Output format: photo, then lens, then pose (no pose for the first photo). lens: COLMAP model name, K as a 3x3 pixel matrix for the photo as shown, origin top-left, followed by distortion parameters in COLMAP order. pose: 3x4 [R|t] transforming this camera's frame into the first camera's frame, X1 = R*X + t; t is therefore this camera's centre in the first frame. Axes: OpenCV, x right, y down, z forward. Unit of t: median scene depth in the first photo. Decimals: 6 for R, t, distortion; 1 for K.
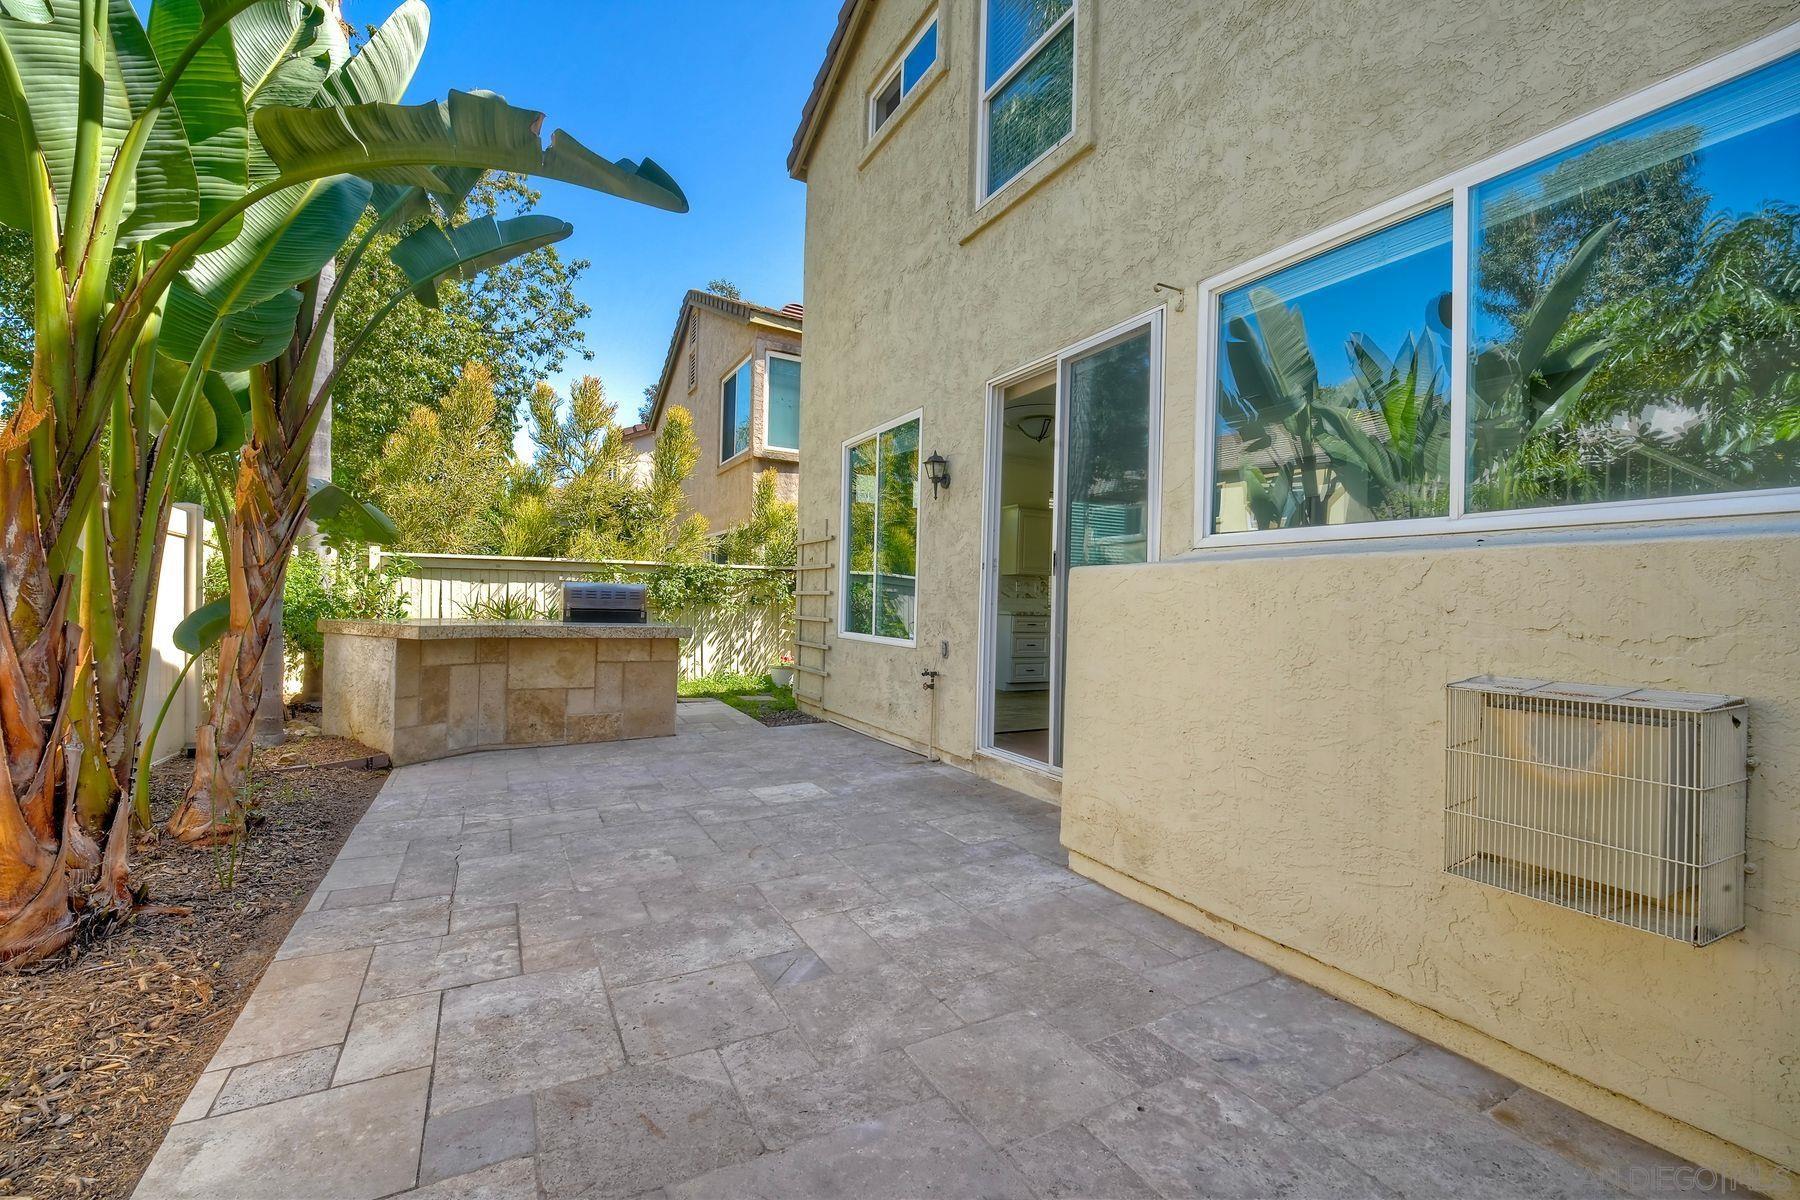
lens RADIAL K [[752.7, 0, 906.2], [0, 752.7, 598.3], [0, 0, 1]] dist [0.010164, -0.000085]
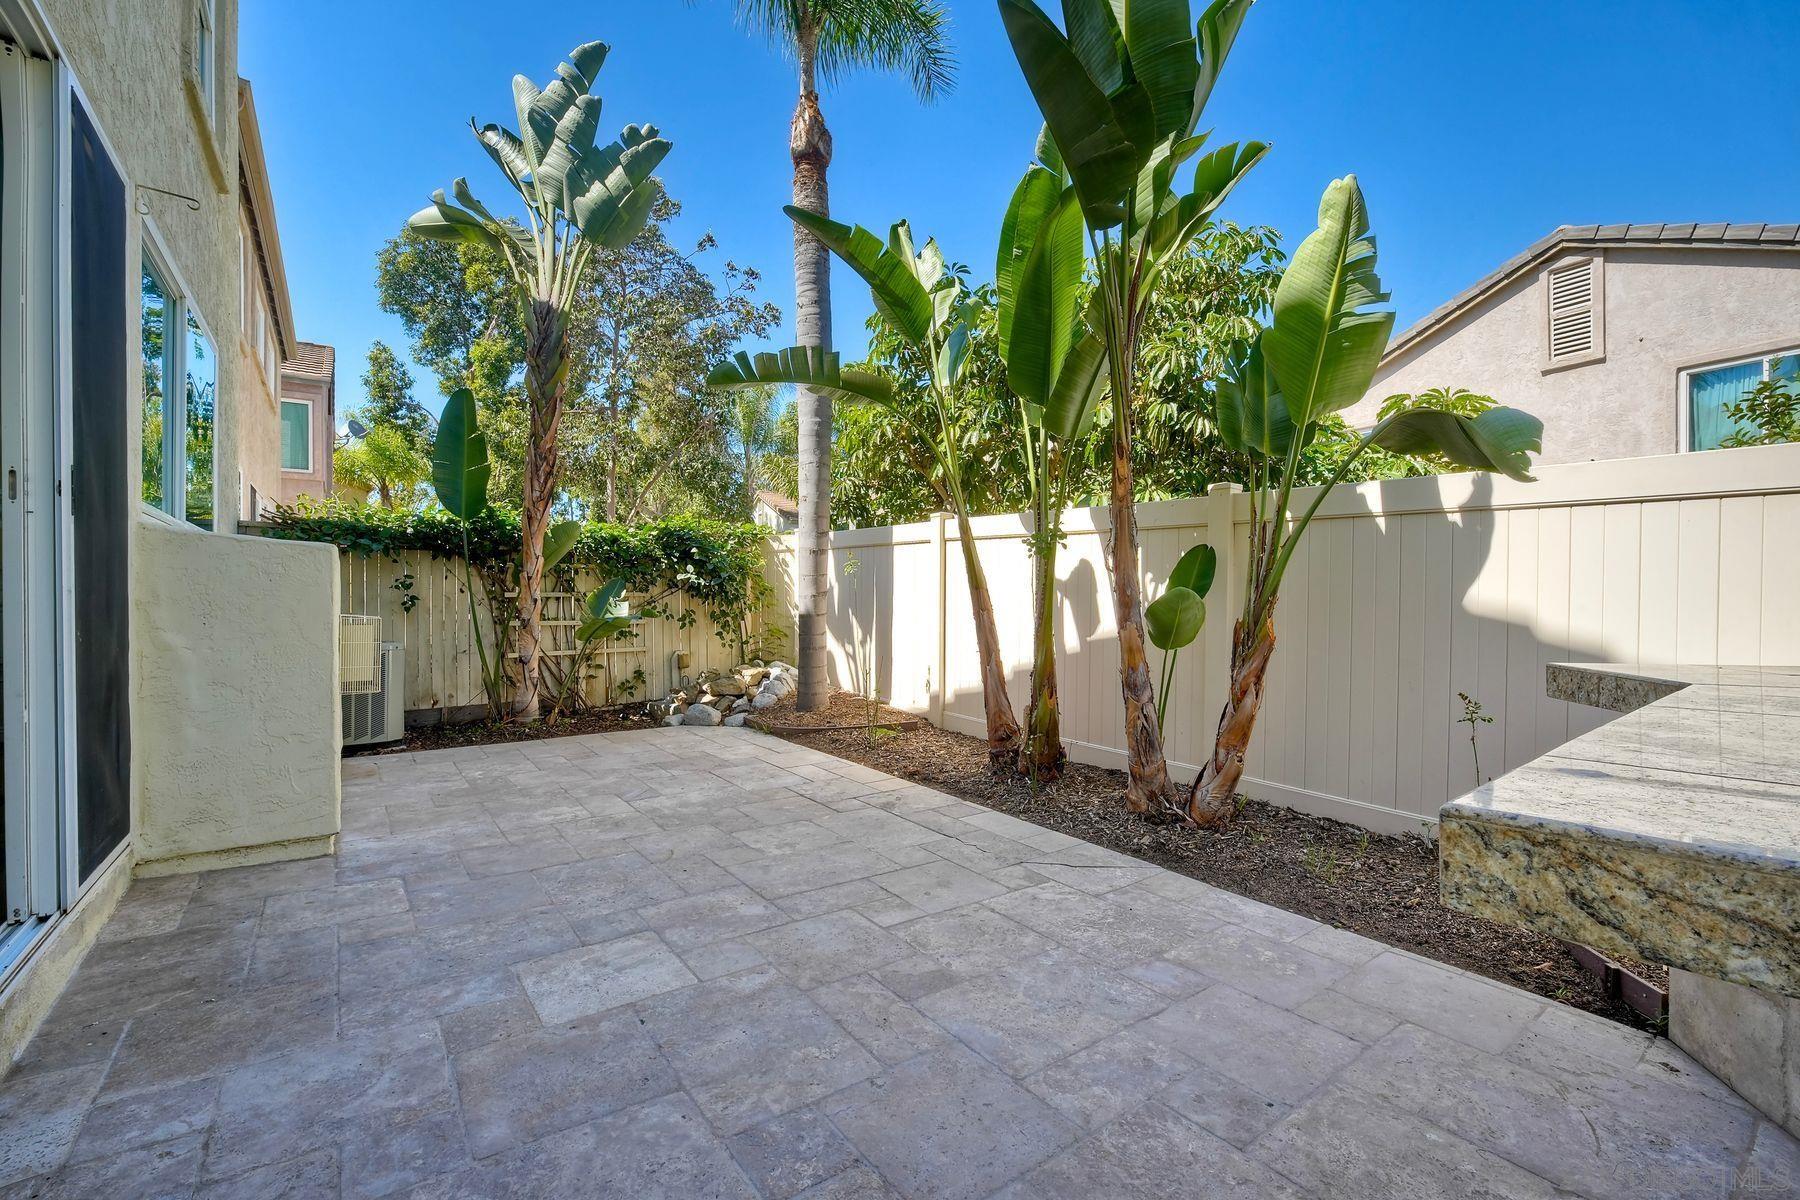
lens RADIAL K [[752.7, 0, 906.2], [0, 752.7, 598.3], [0, 0, 1]] dist [0.010164, -0.000085]
pose [[-0.988955, -0.024019, -0.146254, -0.350130], [-0.022811, 0.999690, -0.009935, 0.017643], [0.146448, -0.006489, -0.989197, 1.975108]]
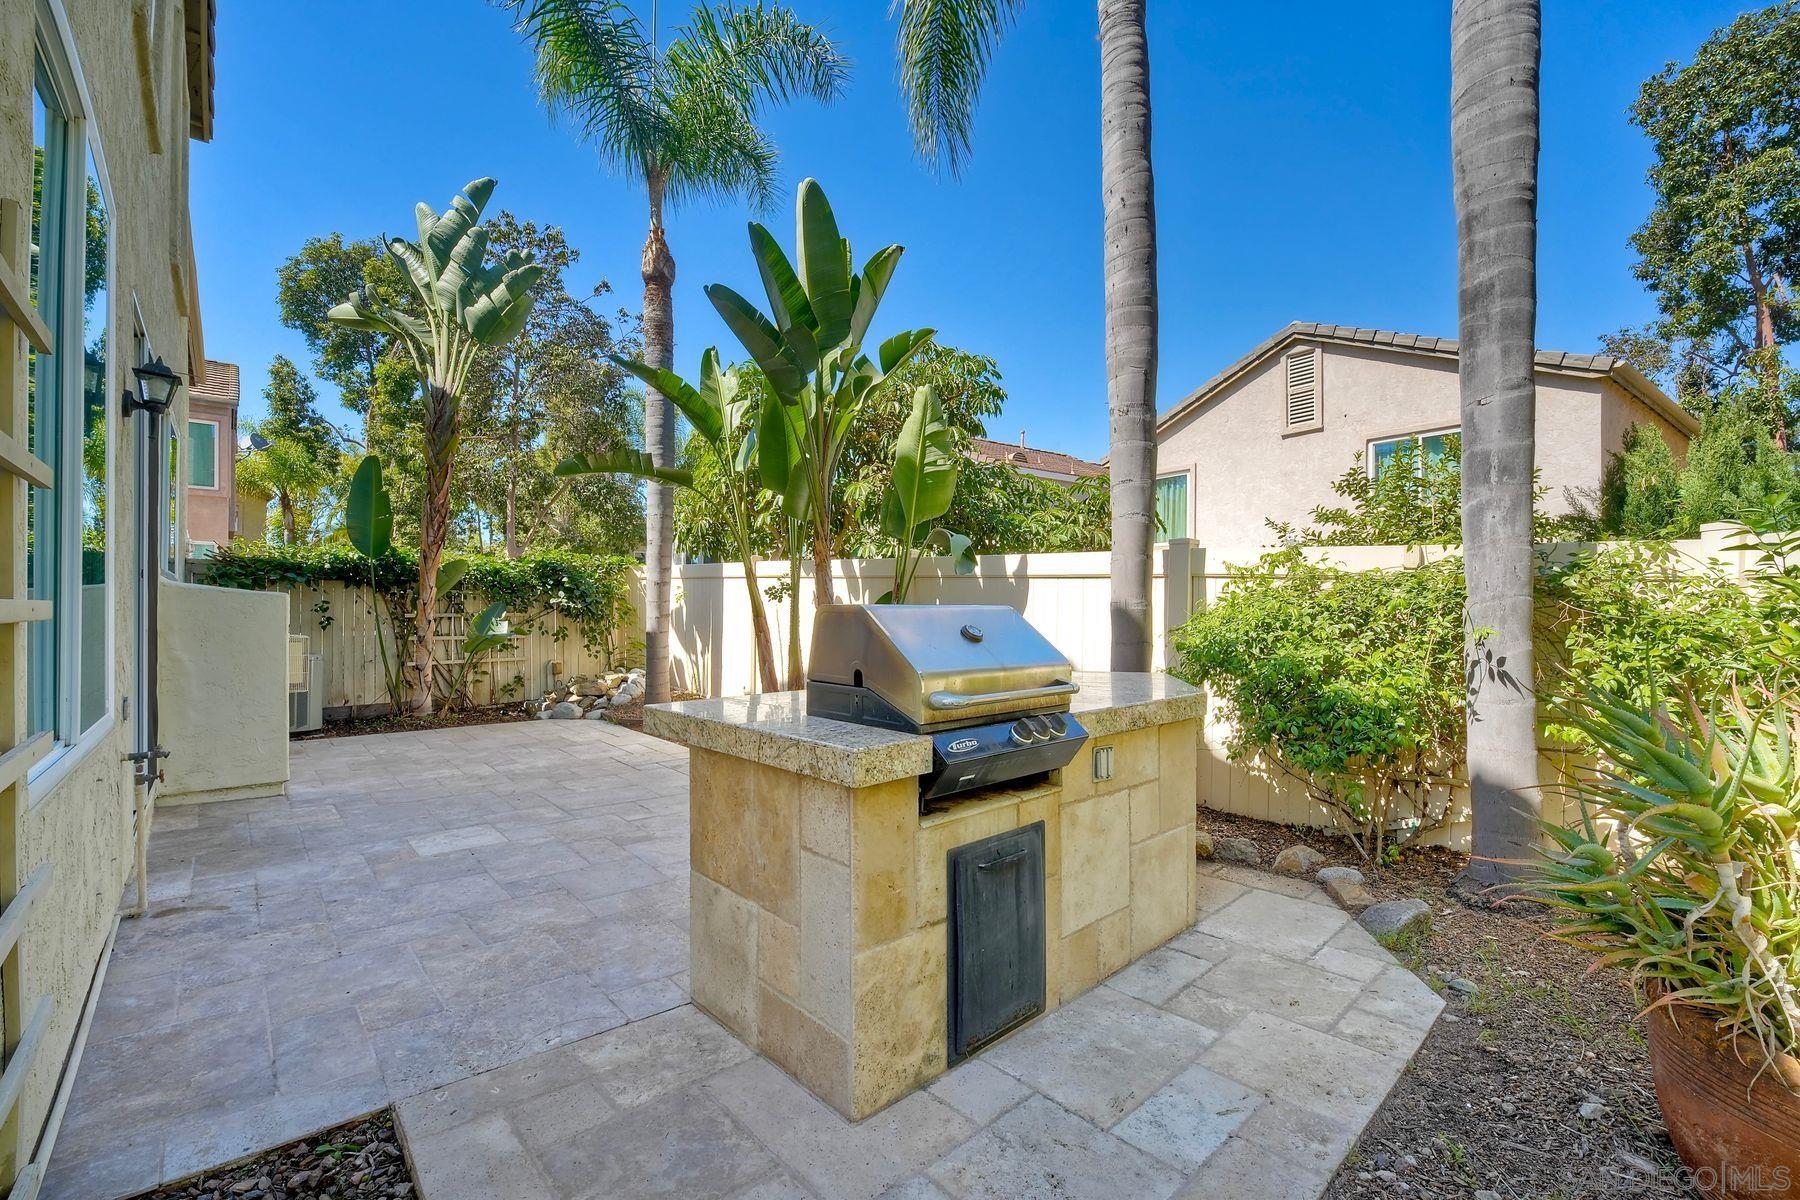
lens RADIAL K [[759.5, 0, 900.0], [0, 759.5, 600.0], [0, 0, 1]] dist [0.006339, -0.000112]
pose [[-0.972980, -0.031513, -0.228731, -0.589862], [-0.028308, 0.999450, -0.017280, -0.037191], [0.229149, -0.010338, -0.973336, 2.624956]]
